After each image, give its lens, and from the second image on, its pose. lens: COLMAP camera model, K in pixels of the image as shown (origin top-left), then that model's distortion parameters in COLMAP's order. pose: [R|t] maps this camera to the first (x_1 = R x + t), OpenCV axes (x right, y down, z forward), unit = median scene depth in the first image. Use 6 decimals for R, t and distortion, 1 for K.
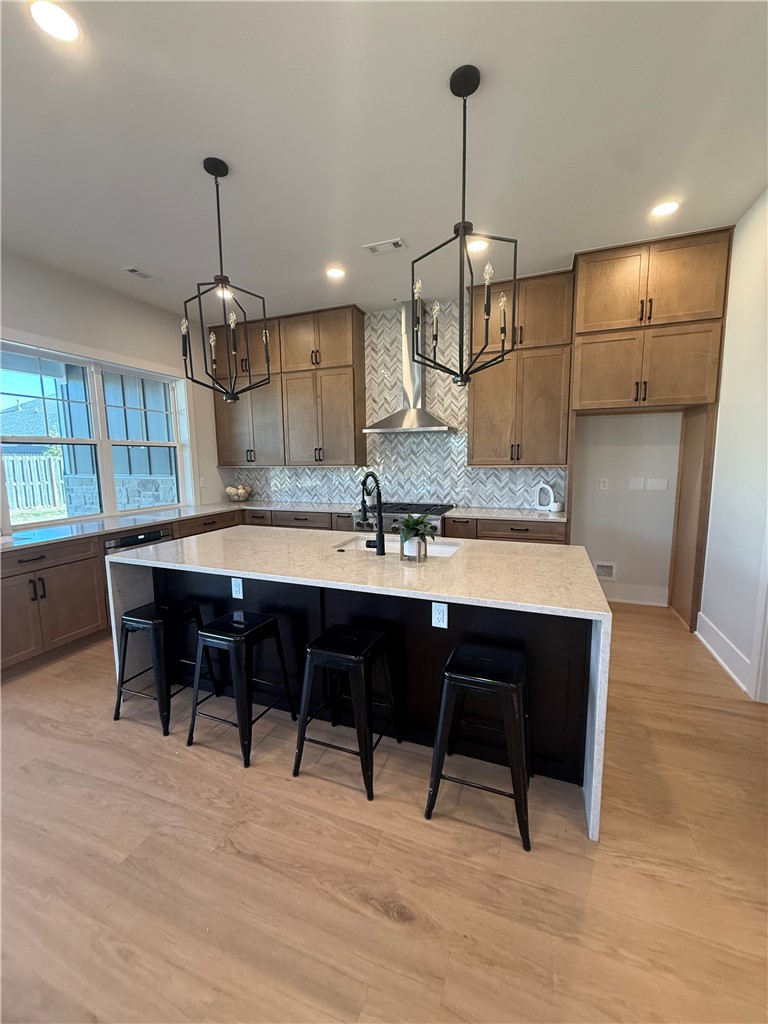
lens RADIAL K [[406.1, 0, 384.5], [0, 406.1, 508.7], [0, 0, 1]] dist [-0.001034, 0.000316]
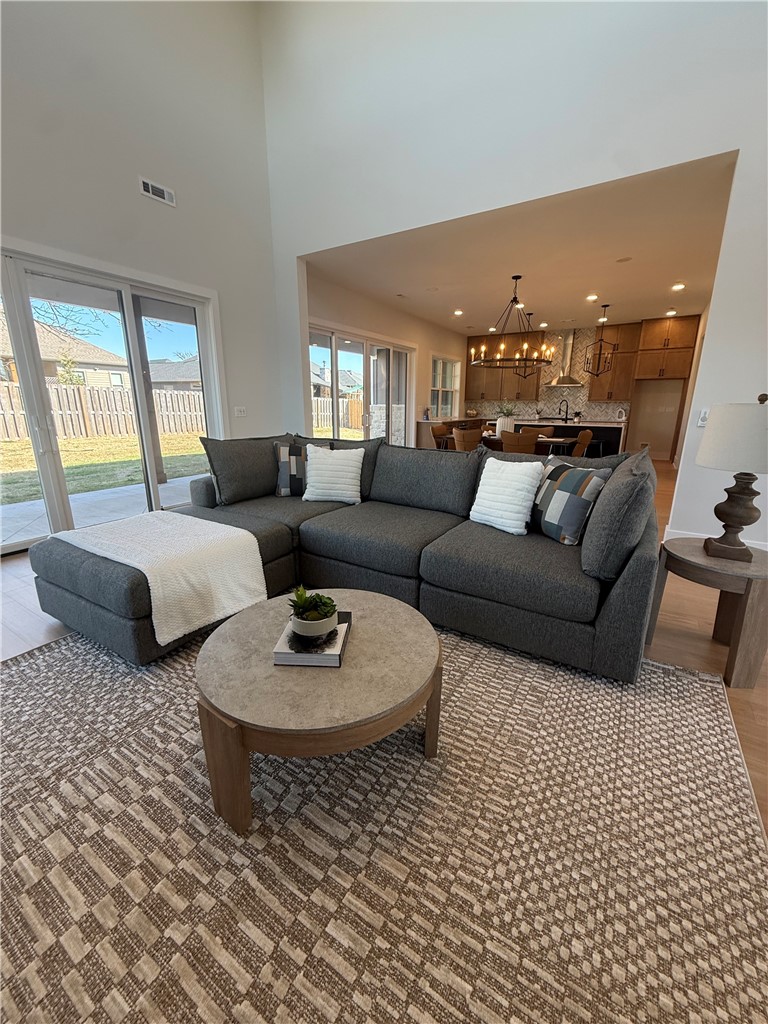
lens RADIAL K [[406.1, 0, 384.5], [0, 406.1, 508.7], [0, 0, 1]] dist [-0.001034, 0.000316]
pose [[0.981213, 0.063311, -0.182241, -0.532182], [-0.039608, 0.990607, 0.130880, 0.277051], [0.188816, -0.121203, 0.974504, -1.762793]]
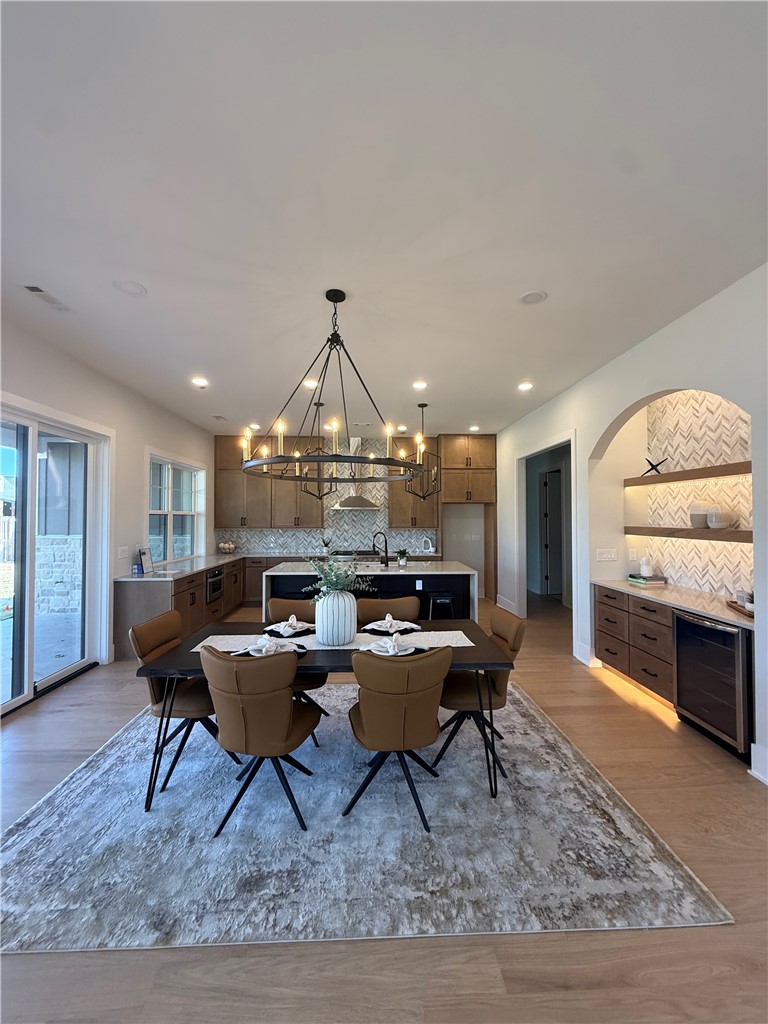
lens RADIAL K [[406.1, 0, 384.5], [0, 406.1, 508.7], [0, 0, 1]] dist [-0.001034, 0.000316]
pose [[0.917874, 0.019727, 0.396381, -0.572068], [0.039727, 0.989180, -0.141224, 0.067637], [-0.394878, 0.145373, 0.907159, -0.705493]]
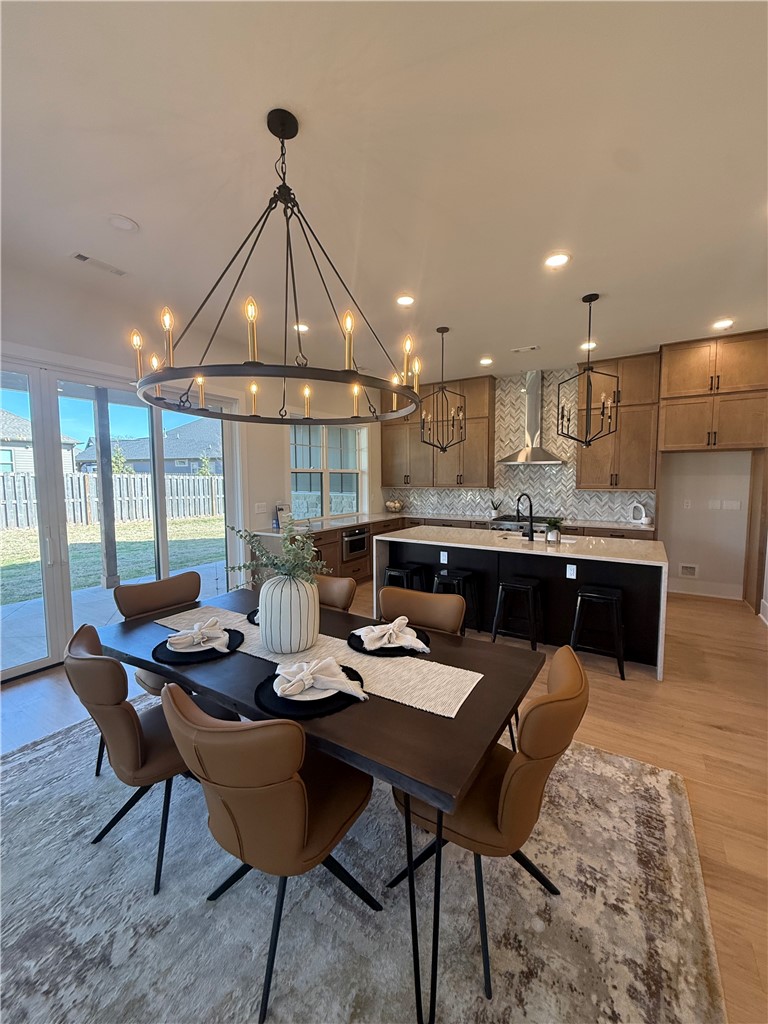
lens RADIAL K [[406.1, 0, 384.5], [0, 406.1, 508.7], [0, 0, 1]] dist [-0.001034, 0.000316]
pose [[0.981173, 0.022044, -0.191866, -0.173685], [-0.031055, 0.998545, -0.044084, 0.043329], [0.190615, 0.049213, 0.980430, -0.488843]]
